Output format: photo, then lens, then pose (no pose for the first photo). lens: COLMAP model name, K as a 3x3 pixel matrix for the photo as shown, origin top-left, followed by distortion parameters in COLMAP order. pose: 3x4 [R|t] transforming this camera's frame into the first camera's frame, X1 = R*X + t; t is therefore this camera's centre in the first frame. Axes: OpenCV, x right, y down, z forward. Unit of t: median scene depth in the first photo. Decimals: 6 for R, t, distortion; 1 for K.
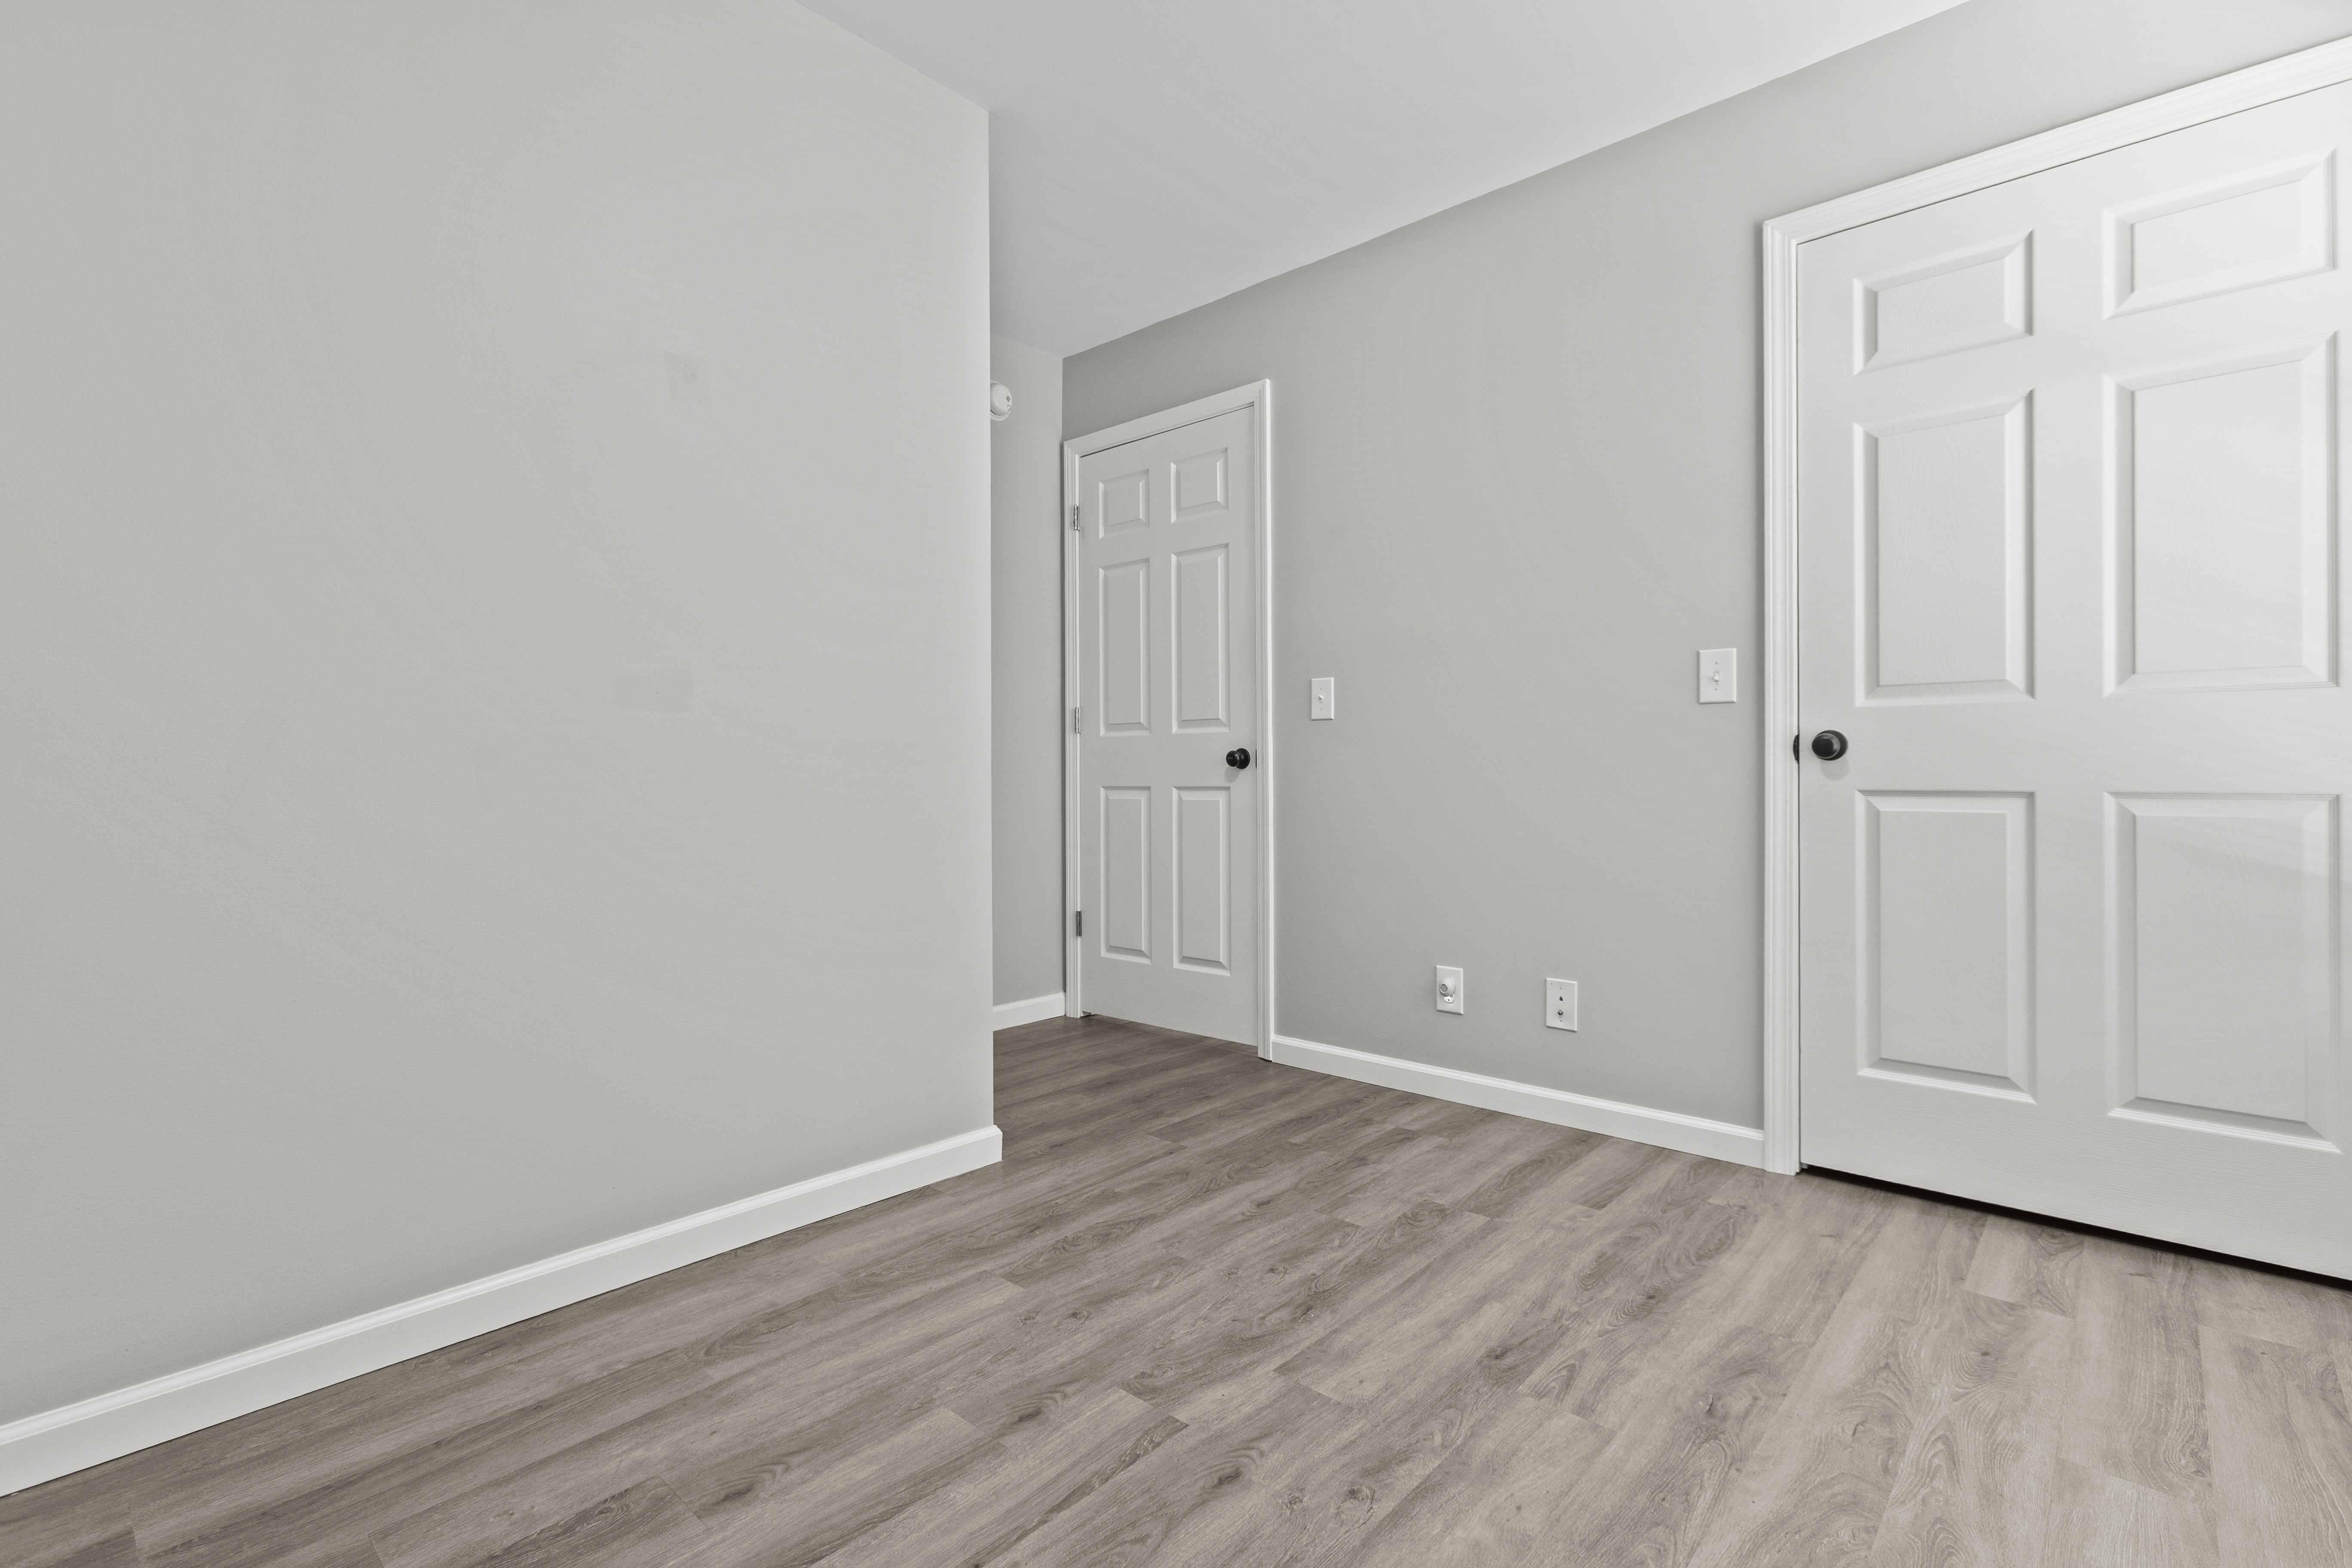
lens RADIAL K [[1053.7, 0, 1182.6], [0, 1053.7, 770.7], [0, 0, 1]] dist [-0.012291, 0.005605]
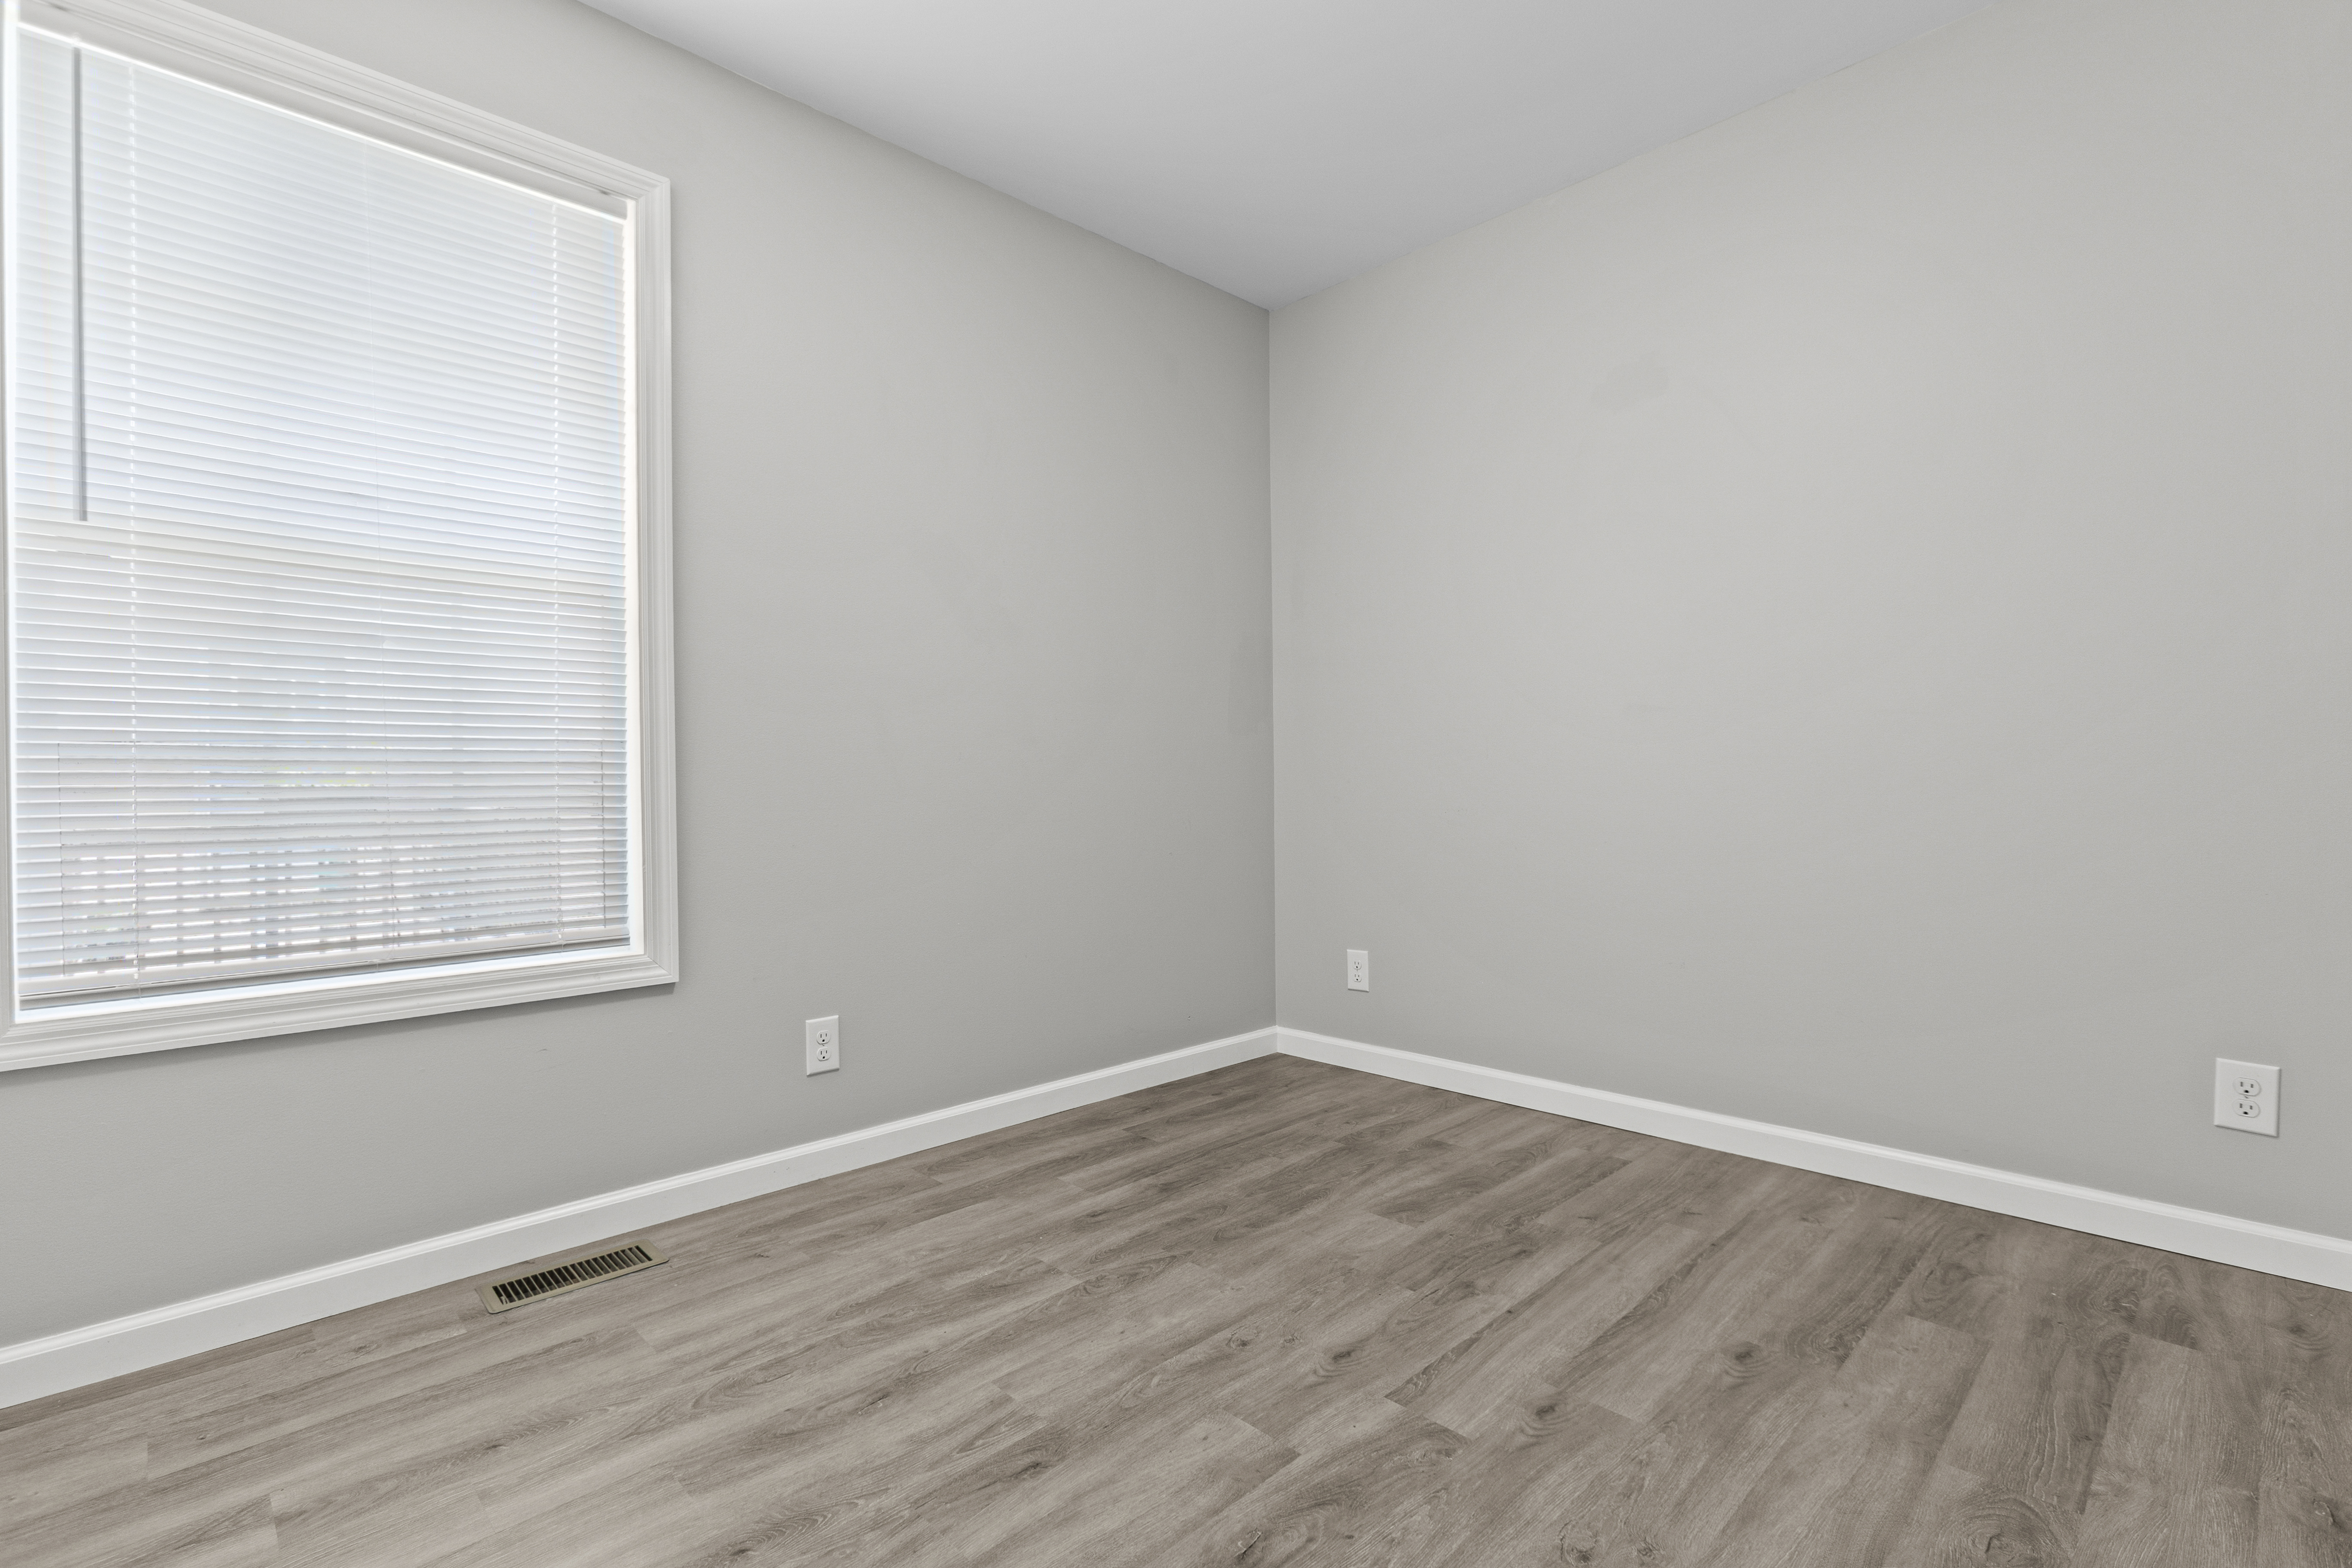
lens RADIAL K [[1053.7, 0, 1173.9], [0, 1053.7, 795.7], [0, 0, 1]] dist [-0.012291, 0.005605]
pose [[-0.997426, 0.017551, 0.069517, 0.127981], [0.018081, 0.999812, 0.007000, 0.008741], [-0.069381, 0.008239, -0.997556, 1.989123]]
